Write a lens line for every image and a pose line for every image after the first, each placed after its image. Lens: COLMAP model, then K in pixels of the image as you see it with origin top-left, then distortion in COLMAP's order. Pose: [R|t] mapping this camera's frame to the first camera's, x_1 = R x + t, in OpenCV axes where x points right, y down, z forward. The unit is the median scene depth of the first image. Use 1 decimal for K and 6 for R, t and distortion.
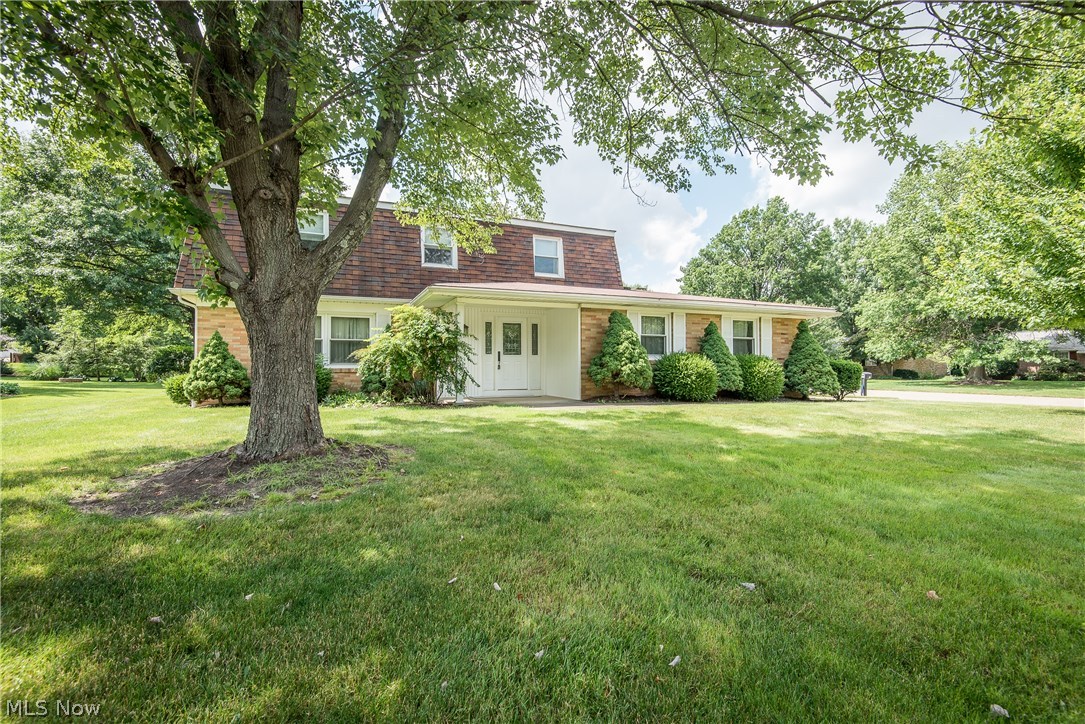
lens RADIAL K [[493.8, 0, 543.6], [0, 493.8, 358.9], [0, 0, 1]] dist [-0.000658, -0.001889]
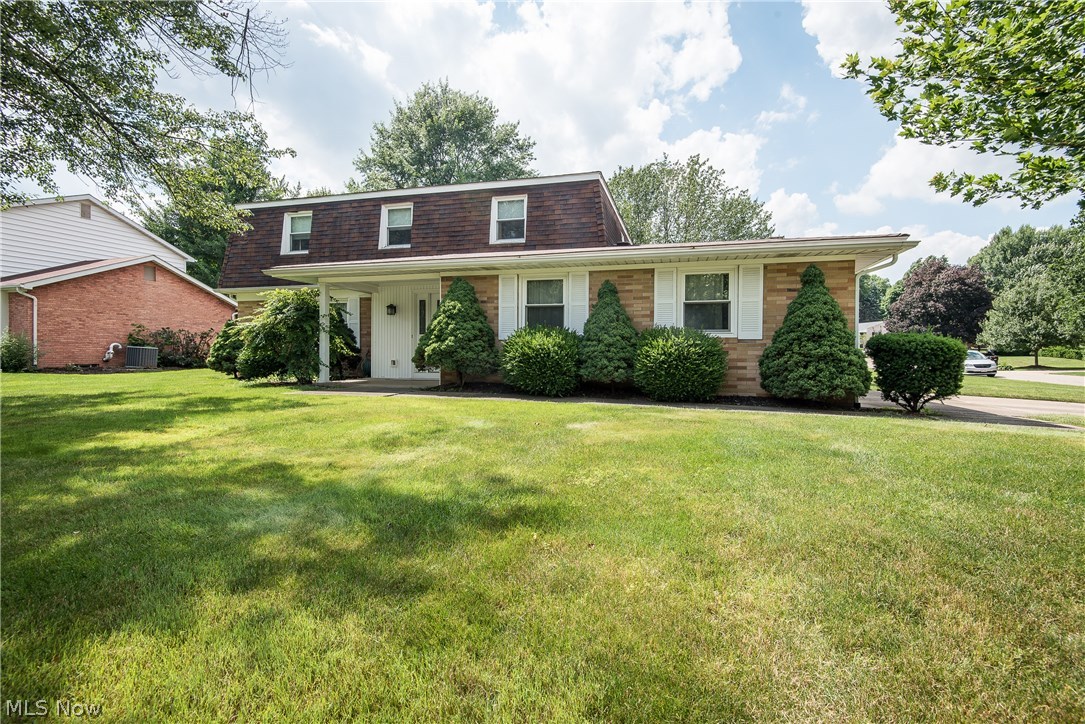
lens RADIAL K [[493.8, 0, 553.0], [0, 493.8, 366.1], [0, 0, 1]] dist [-0.000658, -0.001889]
pose [[0.795284, 0.022624, -0.605815, 0.660238], [0.009241, 0.998735, 0.049429, 0.008082], [0.606166, -0.044908, 0.794069, 0.383982]]
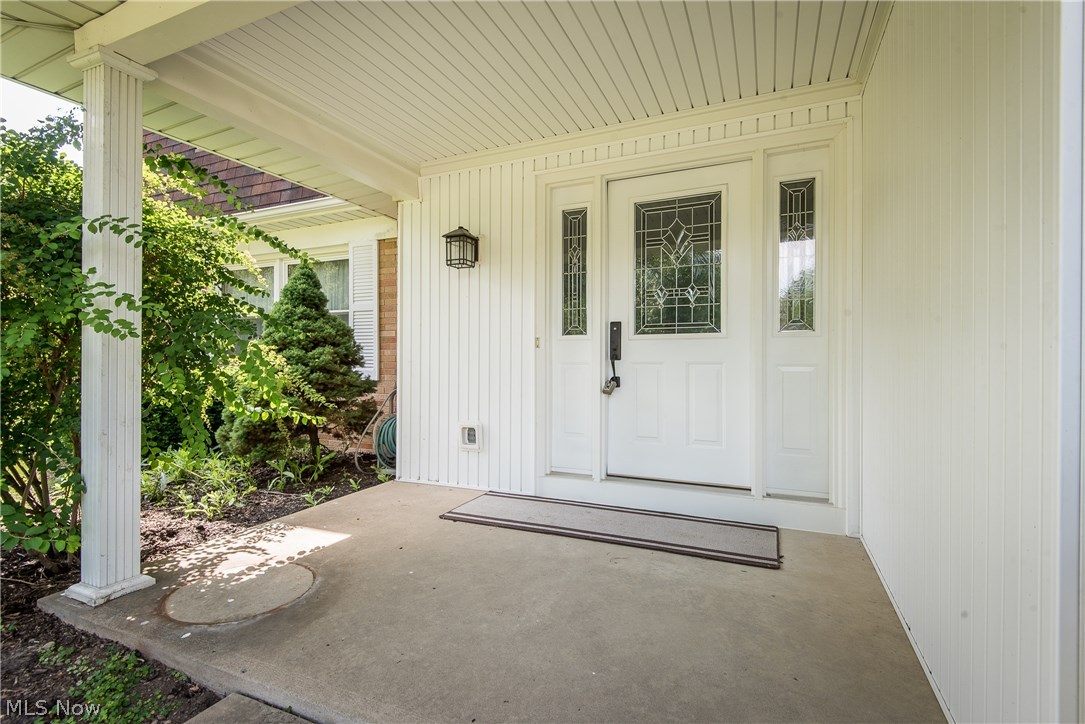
lens RADIAL K [[493.8, 0, 541.7], [0, 493.8, 359.7], [0, 0, 1]] dist [-0.000658, -0.001889]
pose [[0.708522, 0.003915, -0.705678, 0.055446], [0.012809, 0.999748, 0.018408, -0.001443], [0.705572, -0.022082, 0.708294, 0.793958]]
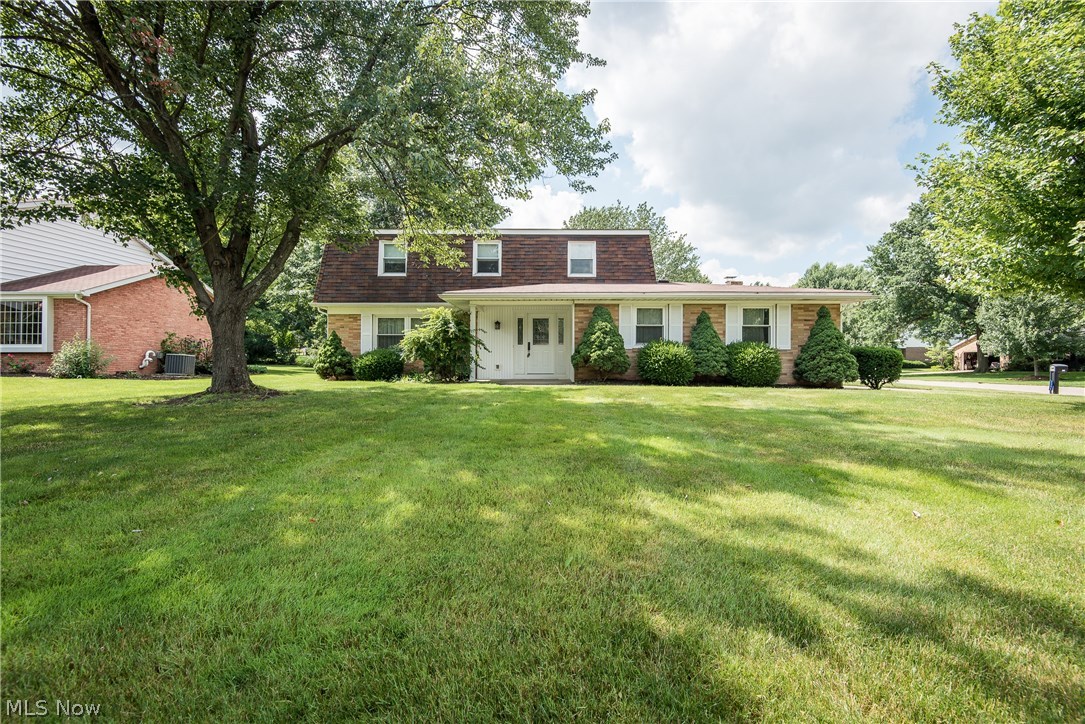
lens RADIAL K [[493.8, 0, 545.7], [0, 493.8, 360.9], [0, 0, 1]] dist [-0.000658, -0.001889]
pose [[0.921403, 0.001841, -0.388604, 0.416355], [0.003813, 0.999898, 0.013778, 0.014695], [0.388589, -0.014177, 0.921302, -0.102868]]
